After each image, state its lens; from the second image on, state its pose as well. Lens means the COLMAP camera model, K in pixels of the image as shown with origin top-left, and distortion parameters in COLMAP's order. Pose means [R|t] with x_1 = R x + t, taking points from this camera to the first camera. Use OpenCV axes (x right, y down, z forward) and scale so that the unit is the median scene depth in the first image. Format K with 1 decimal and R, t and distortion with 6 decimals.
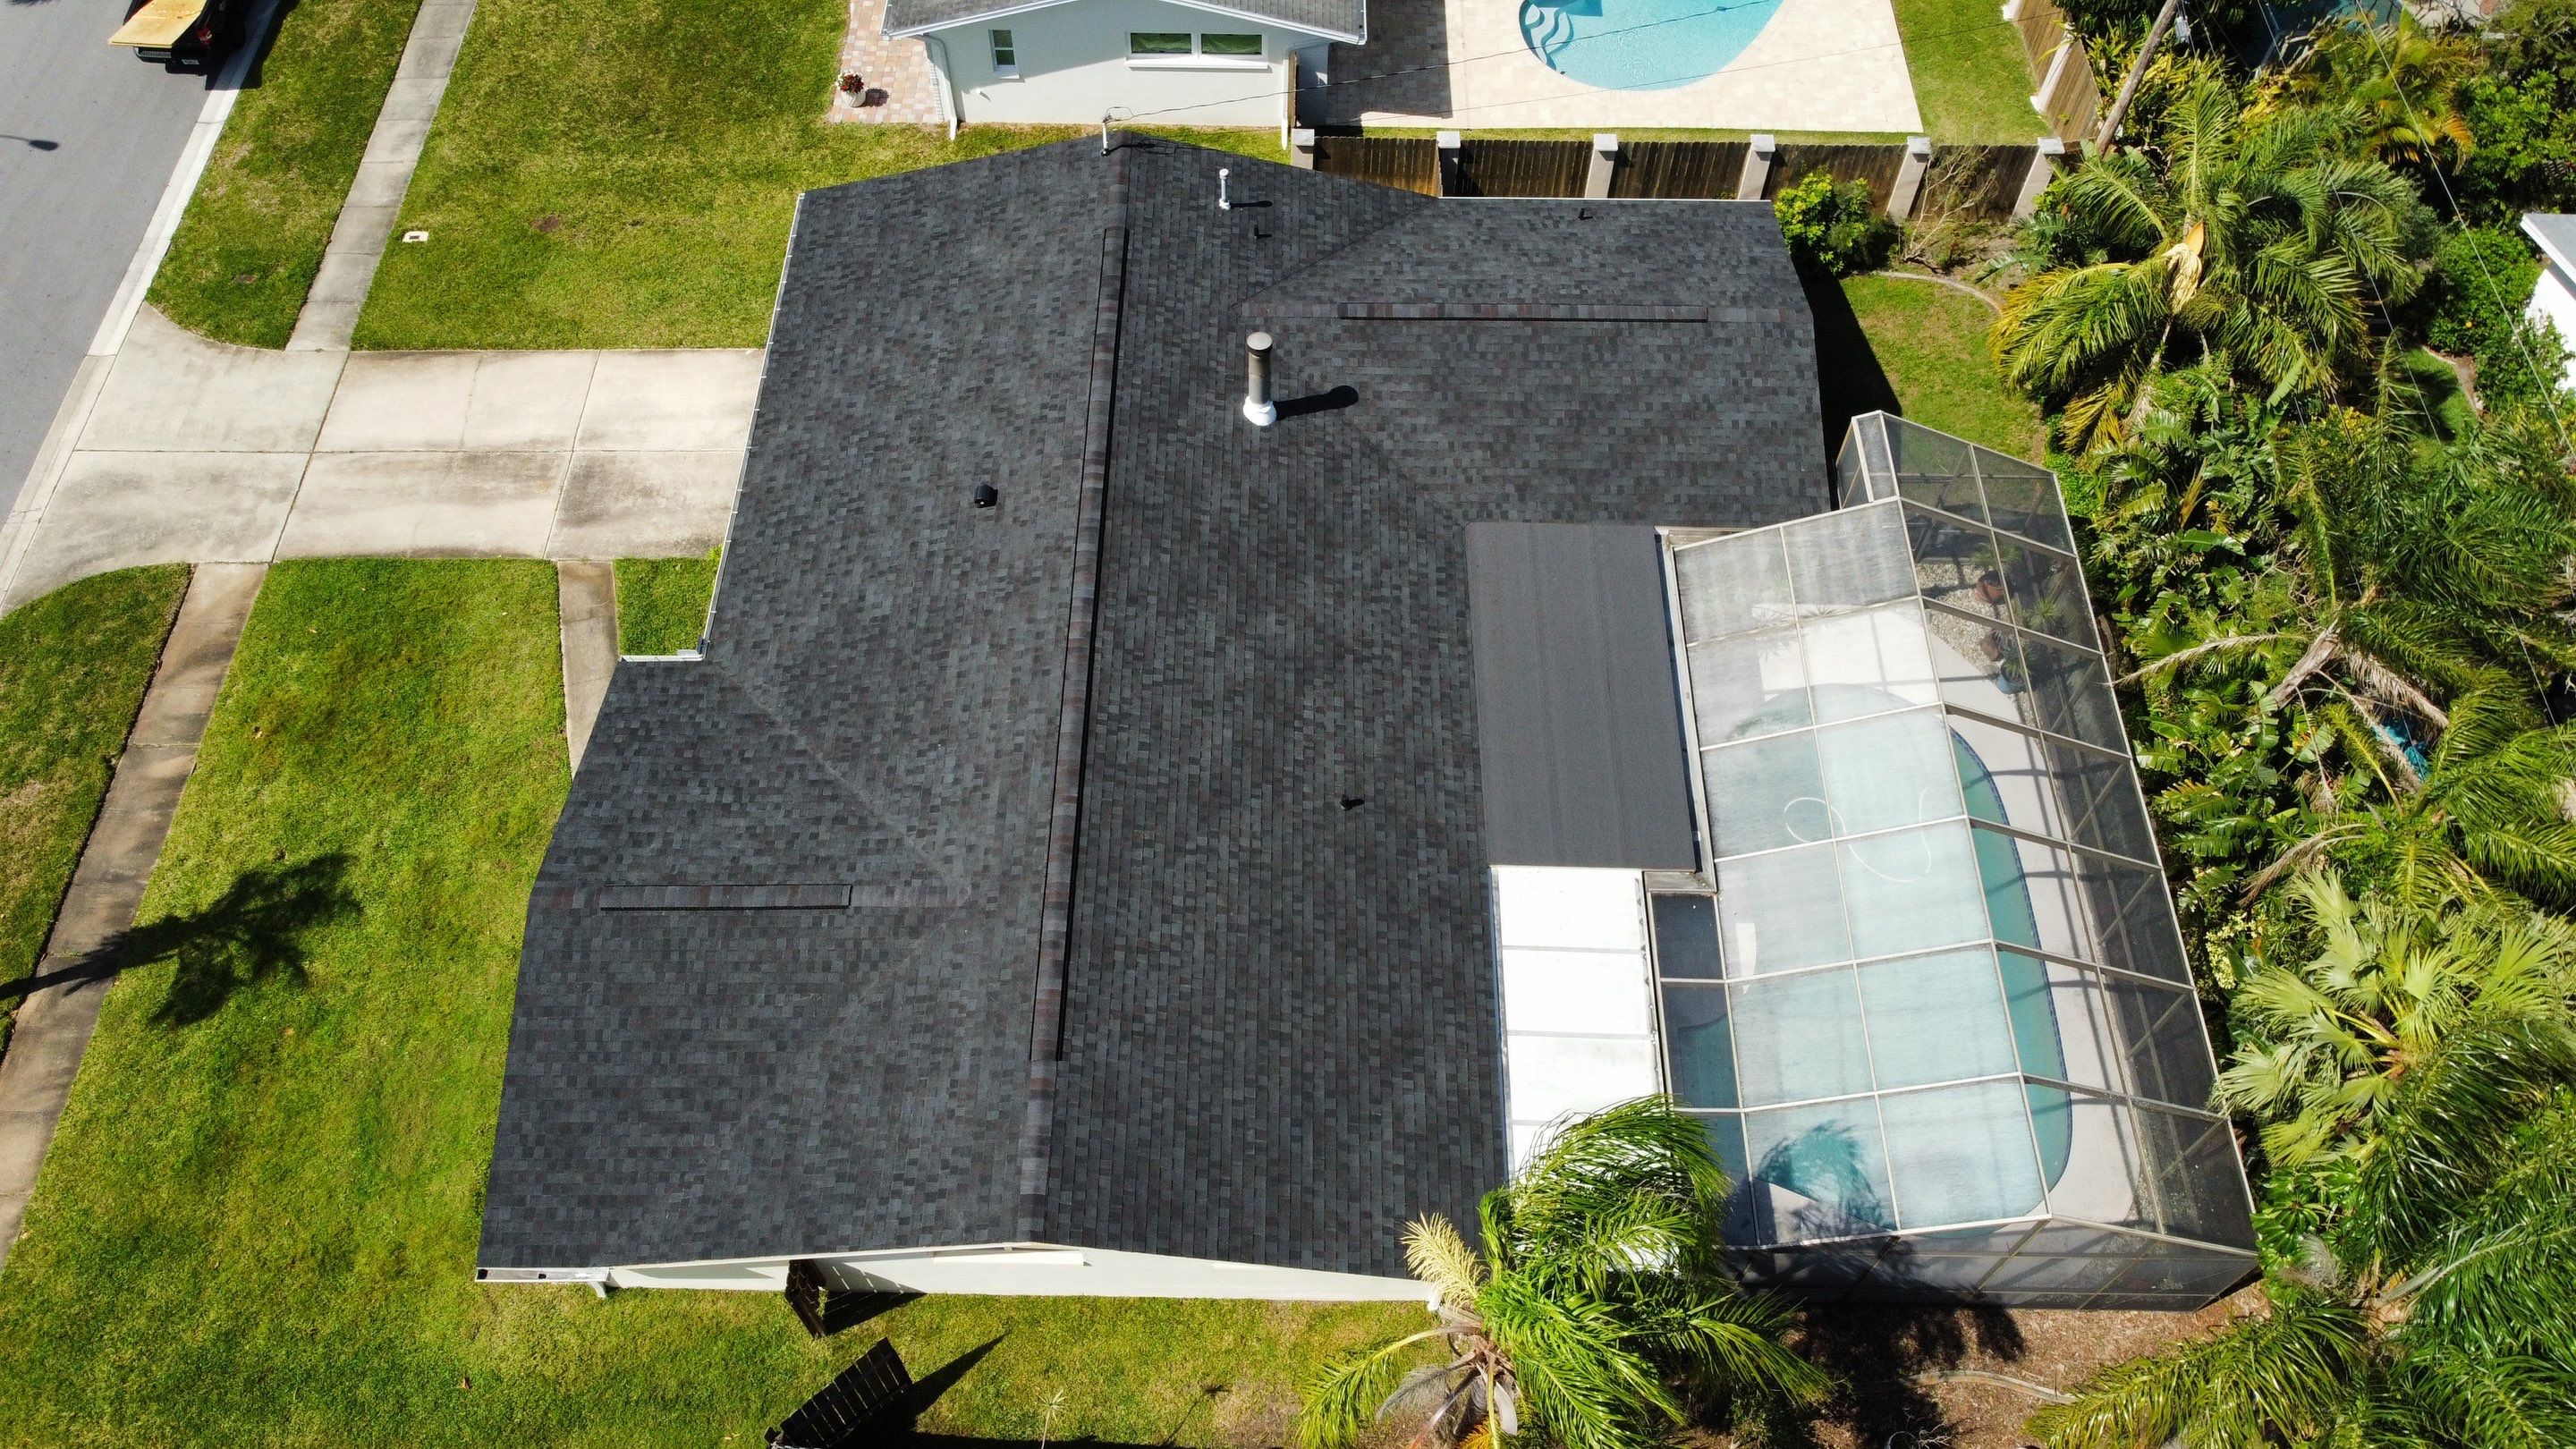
lens RADIAL K [[1946.3, 0, 1268.6], [0, 1946.3, 688.3], [0, 0, 1]] dist [0.003695, -0.008927]
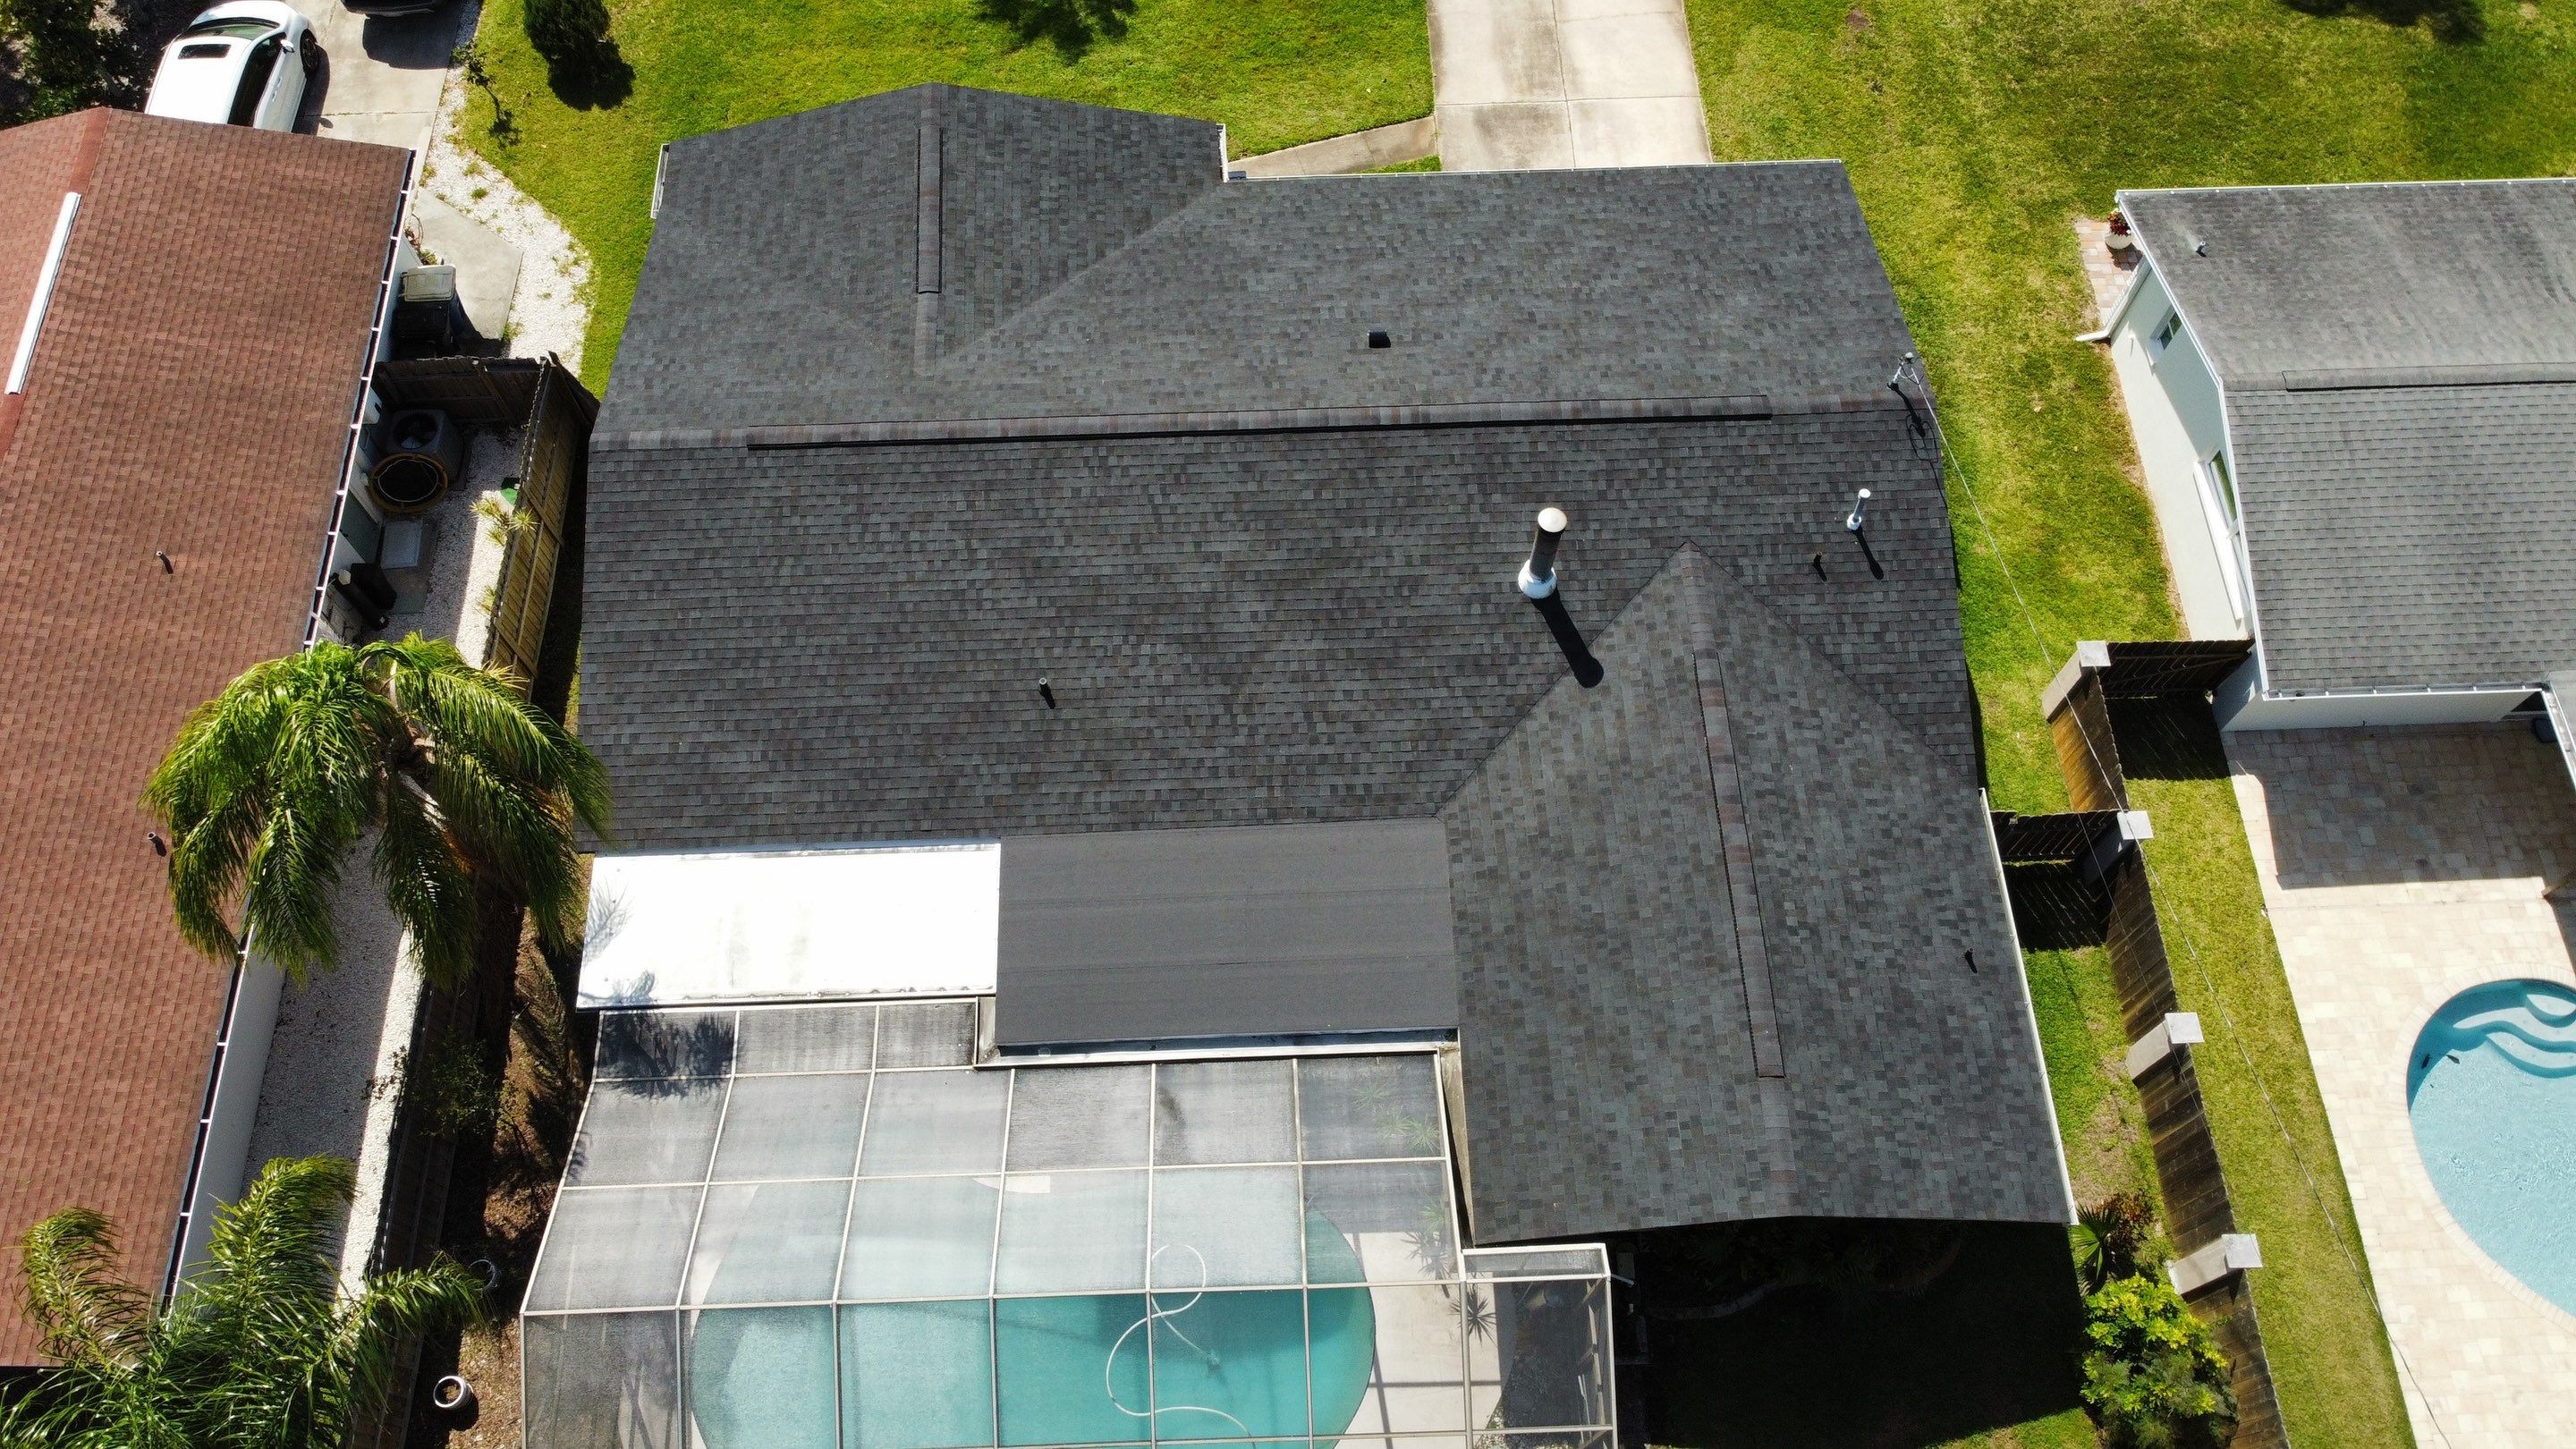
lens RADIAL K [[1942.2, 0, 1264.1], [0, 1942.2, 705.2], [0, 0, 1]] dist [0.004941, -0.016010]
pose [[0.047921, 0.891554, -0.450372, 0.448095], [-0.824279, 0.289961, 0.486300, -0.461028], [0.564153, 0.347928, 0.748784, 0.284190]]
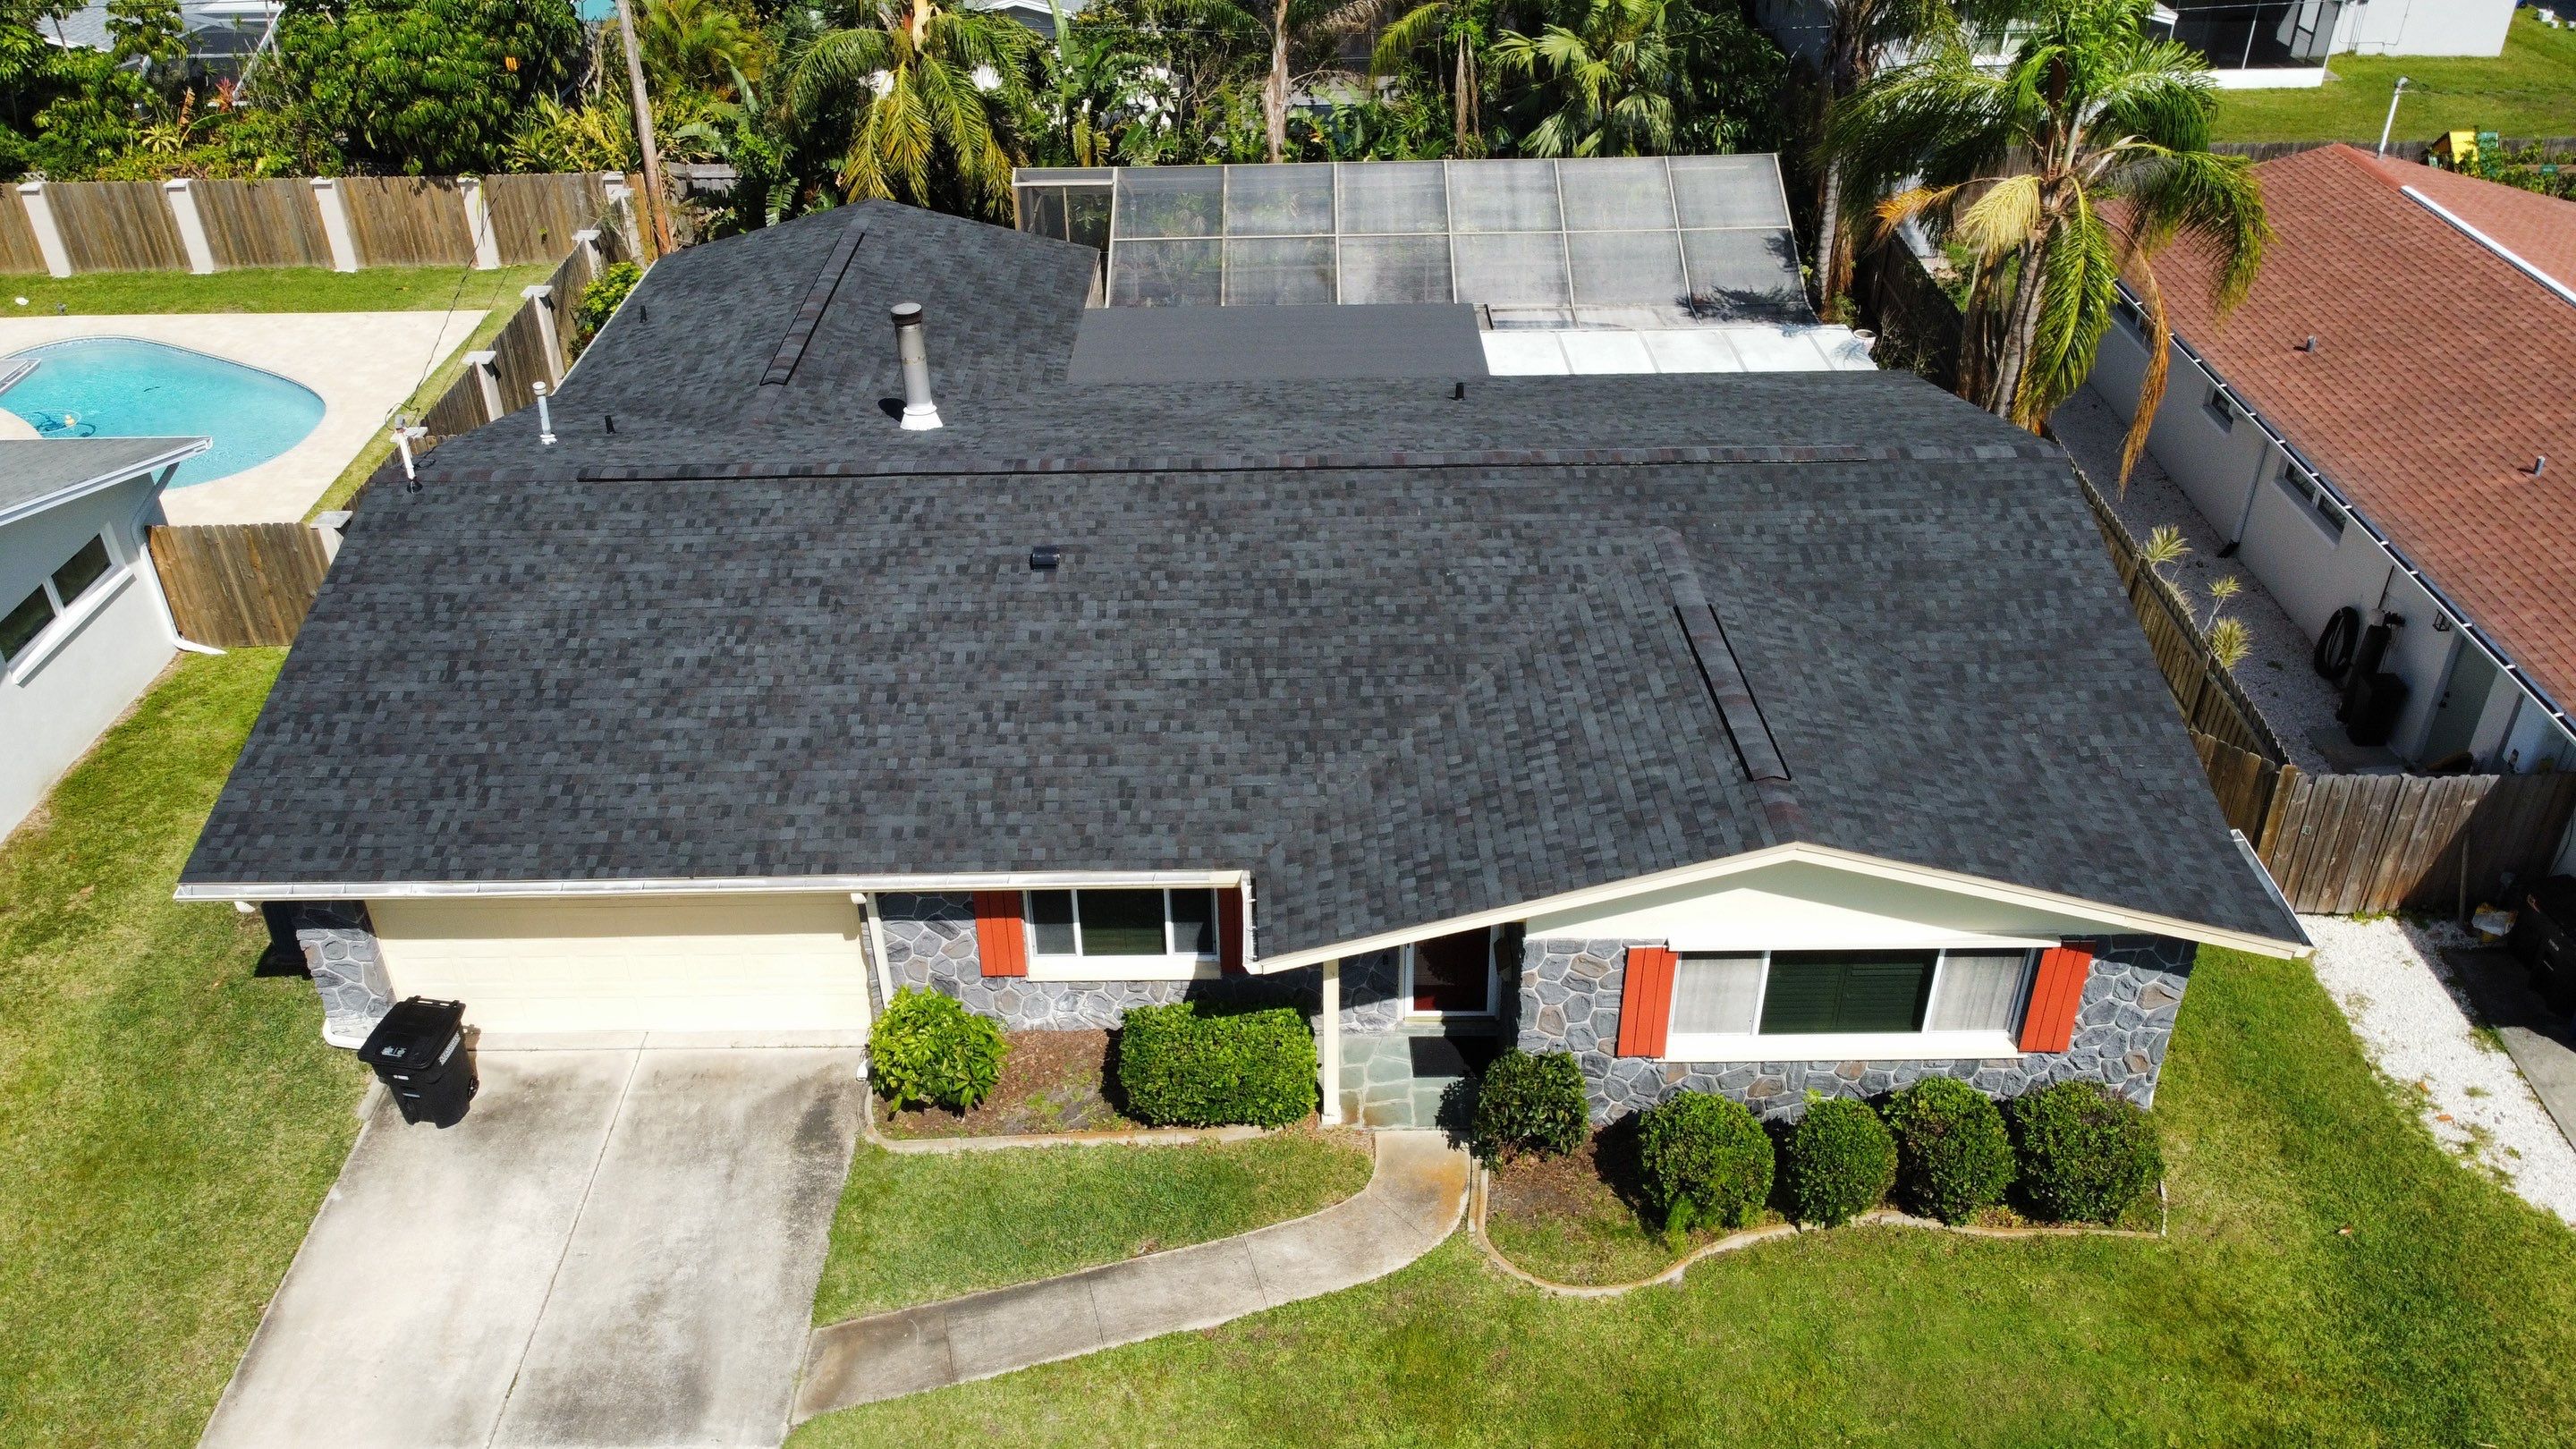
lens RADIAL K [[1946.3, 0, 1249.9], [0, 1946.3, 697.5], [0, 0, 1]] dist [0.003695, -0.008927]
pose [[-0.005097, -0.536295, 0.844015, -0.756240], [0.841339, 0.453888, 0.293486, -0.215740], [-0.540484, 0.711599, 0.448893, 0.651521]]
